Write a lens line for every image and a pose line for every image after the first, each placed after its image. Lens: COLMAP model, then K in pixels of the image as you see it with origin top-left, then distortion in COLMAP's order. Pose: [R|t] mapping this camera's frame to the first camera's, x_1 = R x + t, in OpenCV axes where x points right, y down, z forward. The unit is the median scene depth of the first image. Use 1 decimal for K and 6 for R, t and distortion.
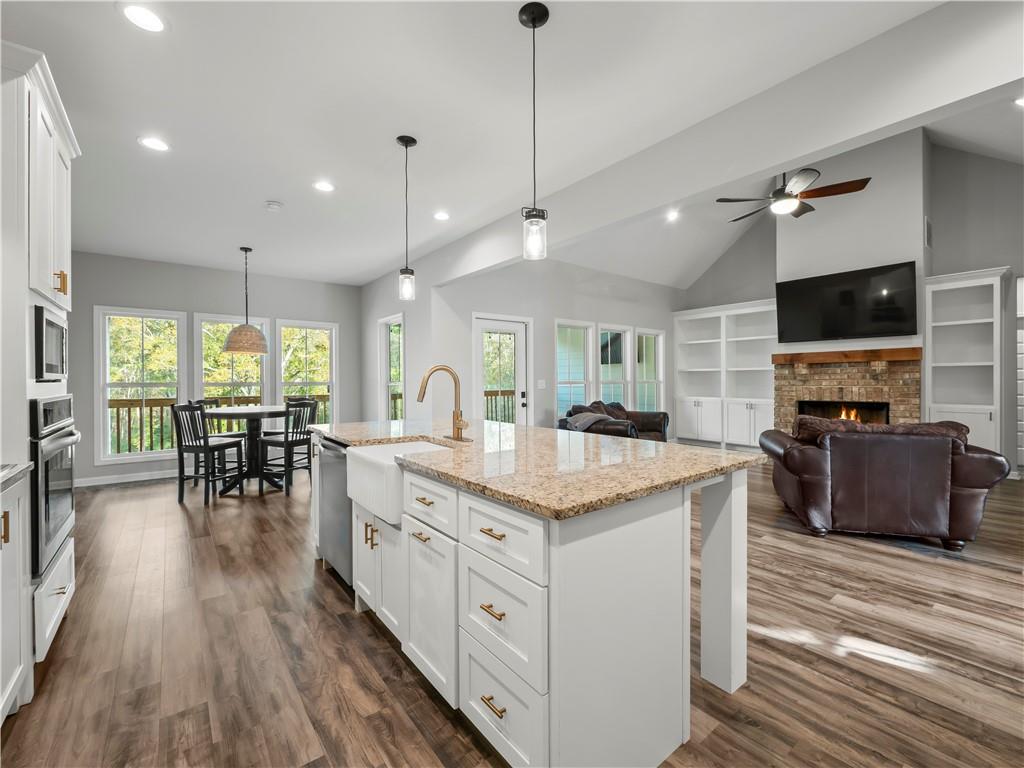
lens RADIAL K [[435.2, 0, 511.6], [0, 435.2, 384.8], [0, 0, 1]] dist [-0.006308, 0.000357]
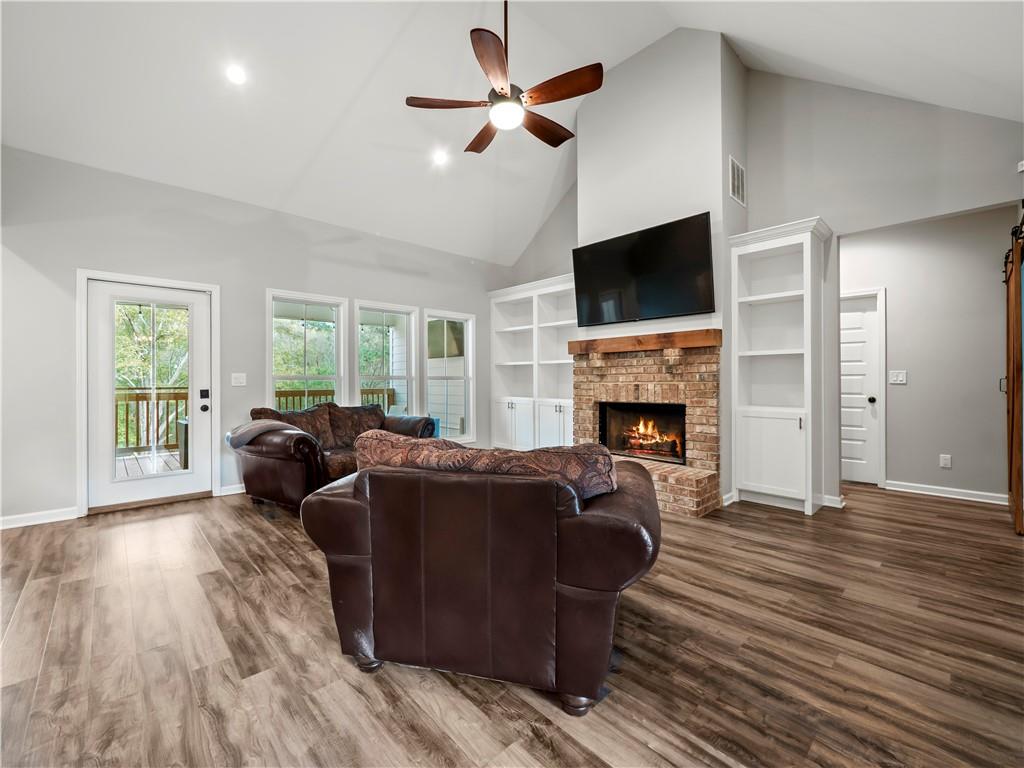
lens RADIAL K [[435.2, 0, 509.0], [0, 435.2, 378.5], [0, 0, 1]] dist [-0.006308, 0.000357]
pose [[0.996035, 0.002563, 0.088927, 0.501858], [-0.001188, 0.999879, -0.015517, 0.008669], [-0.088956, 0.015349, 0.995917, 0.284998]]
